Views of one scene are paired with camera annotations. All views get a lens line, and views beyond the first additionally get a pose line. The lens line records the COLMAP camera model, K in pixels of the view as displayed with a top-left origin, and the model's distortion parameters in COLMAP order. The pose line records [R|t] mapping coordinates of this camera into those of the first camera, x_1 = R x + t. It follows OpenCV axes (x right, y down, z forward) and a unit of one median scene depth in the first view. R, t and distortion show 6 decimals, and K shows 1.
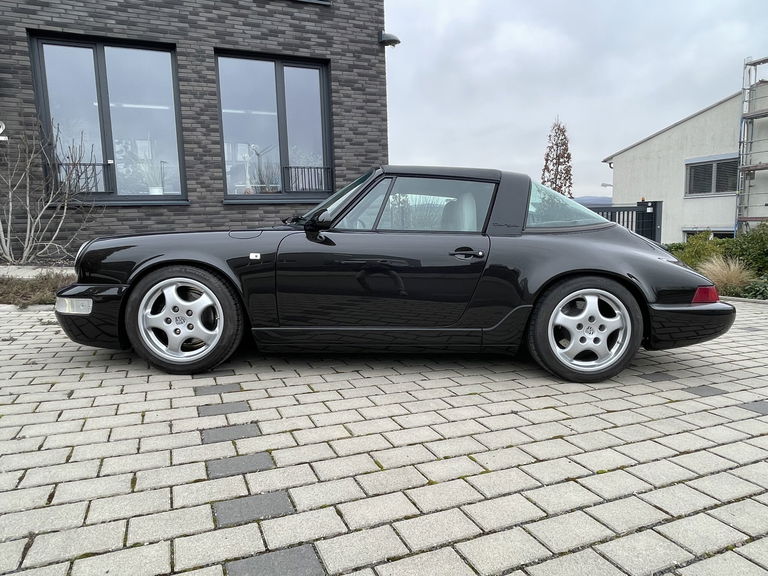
lens RADIAL K [[495.1, 0, 385.8], [0, 495.1, 284.9], [0, 0, 1]] dist [-0.011827, -0.001127]
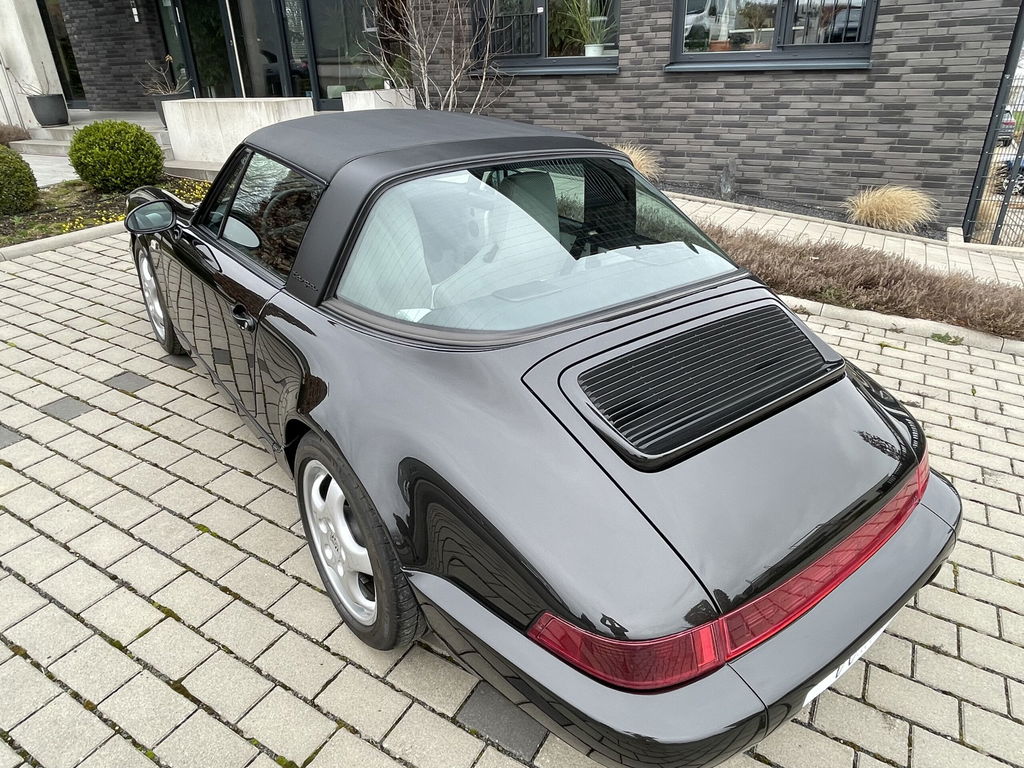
lens RADIAL K [[660.2, 0, 514.5], [0, 660.2, 379.8], [0, 0, 1]] dist [-0.011827, -0.001127]
pose [[0.594115, 0.361303, -0.718670, 0.324677], [-0.088097, 0.917299, 0.388332, -0.112539], [0.799541, -0.167401, 0.576811, 0.281063]]
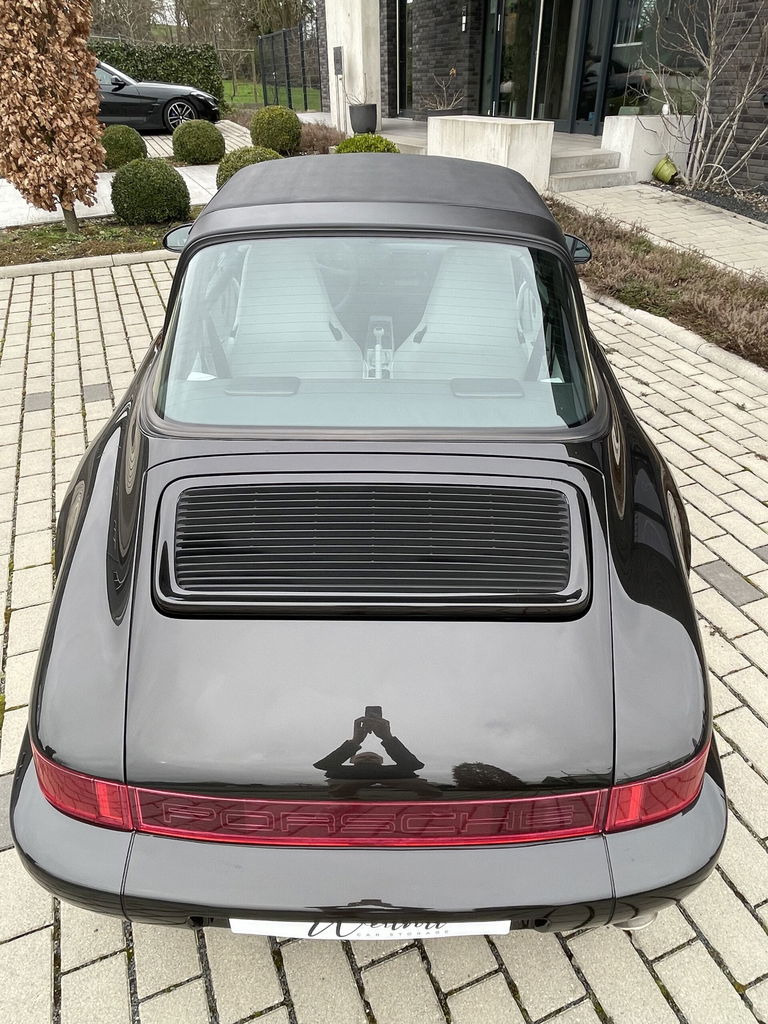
lens RADIAL K [[660.2, 0, 384.0], [0, 660.2, 512.0], [0, 0, 1]] dist [-0.011827, -0.001127]
pose [[-0.028972, 0.570917, -0.820496, 0.343925], [-0.101780, 0.814890, 0.570610, -0.140611], [0.994385, 0.100042, 0.034499, 0.441017]]
